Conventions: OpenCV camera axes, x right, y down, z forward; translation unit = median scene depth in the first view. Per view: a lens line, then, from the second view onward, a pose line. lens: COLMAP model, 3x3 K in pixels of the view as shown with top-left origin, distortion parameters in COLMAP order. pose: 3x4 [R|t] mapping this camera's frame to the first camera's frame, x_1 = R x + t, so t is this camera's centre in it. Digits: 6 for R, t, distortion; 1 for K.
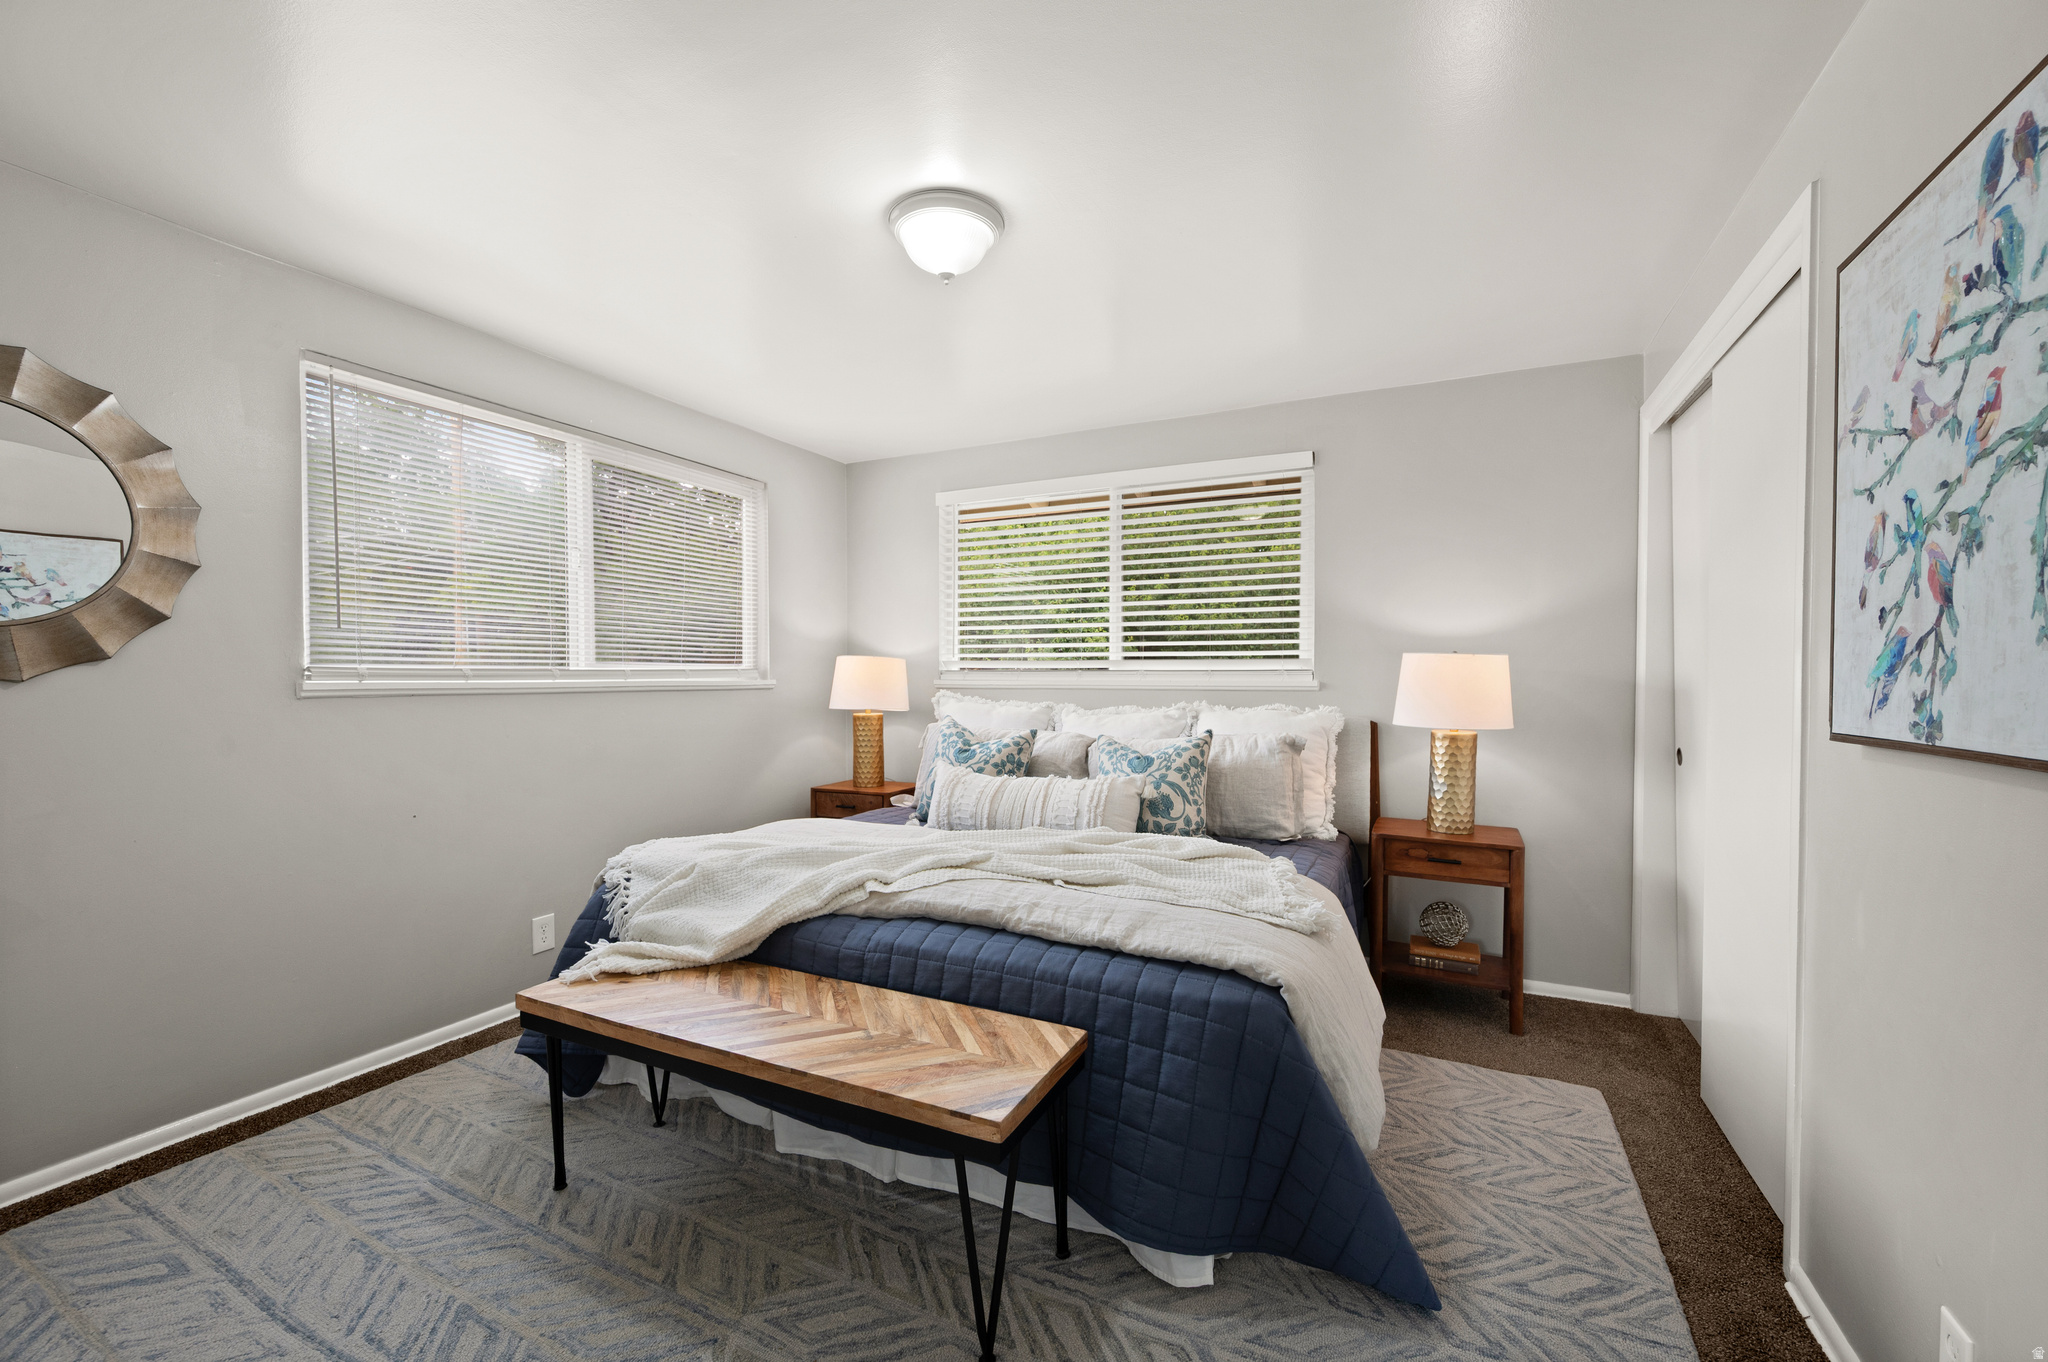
lens RADIAL K [[835.8, 0, 1025.4], [0, 835.8, 683.0], [0, 0, 1]] dist [0.000631, 0.000195]
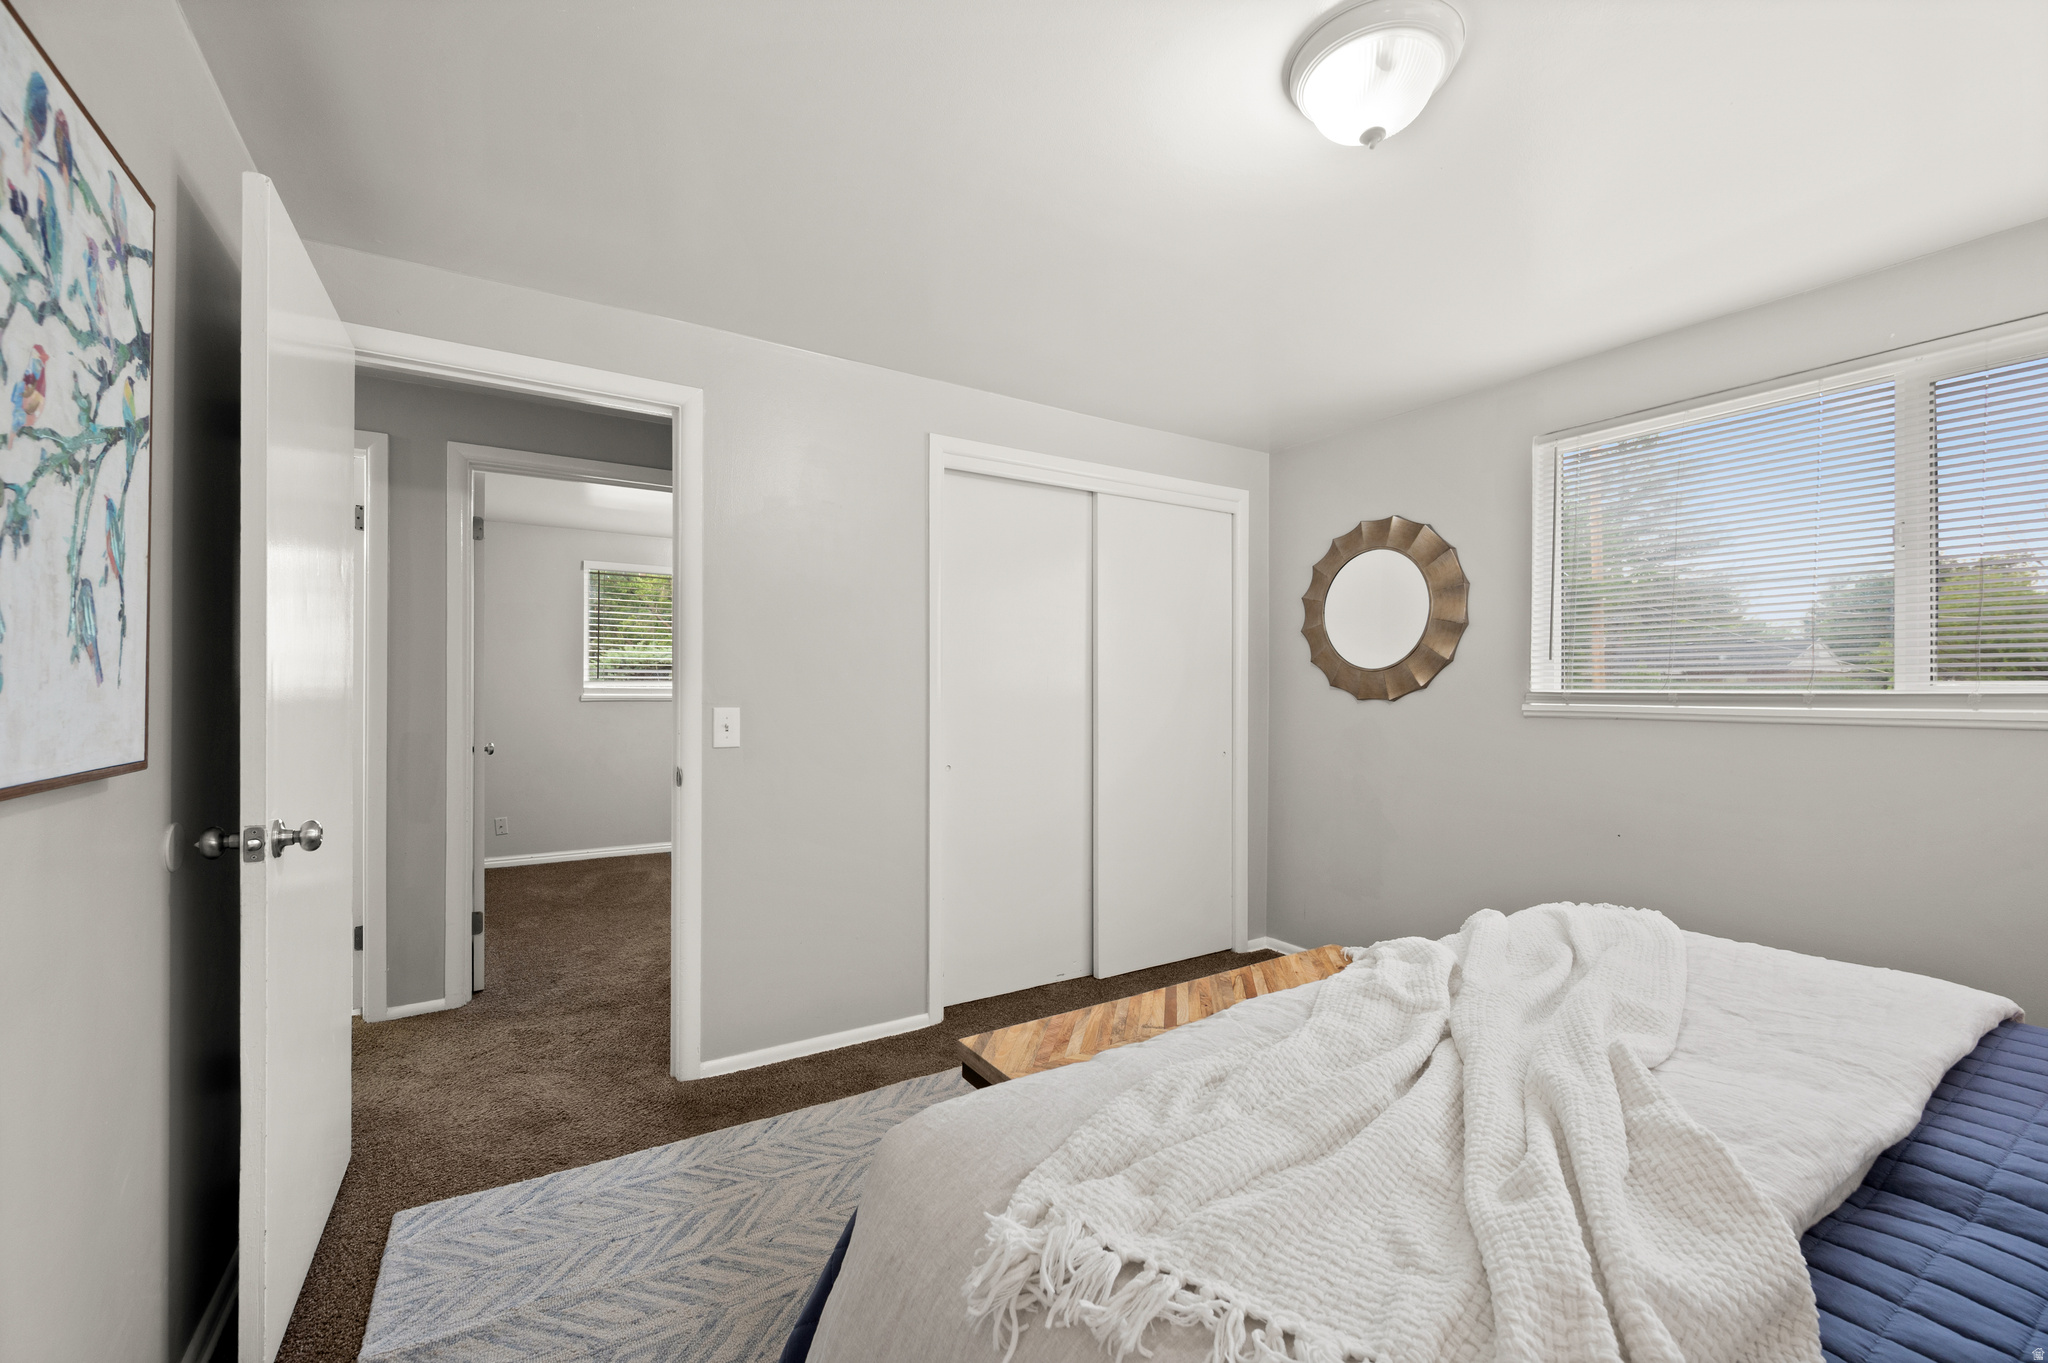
lens RADIAL K [[835.8, 0, 1026.4], [0, 835.8, 689.2], [0, 0, 1]] dist [0.000631, 0.000195]
pose [[-0.523094, -0.008173, -0.852236, 0.690845], [-0.013625, 0.999906, -0.001226, -0.013392], [0.852166, 0.010970, -0.523157, 1.191373]]
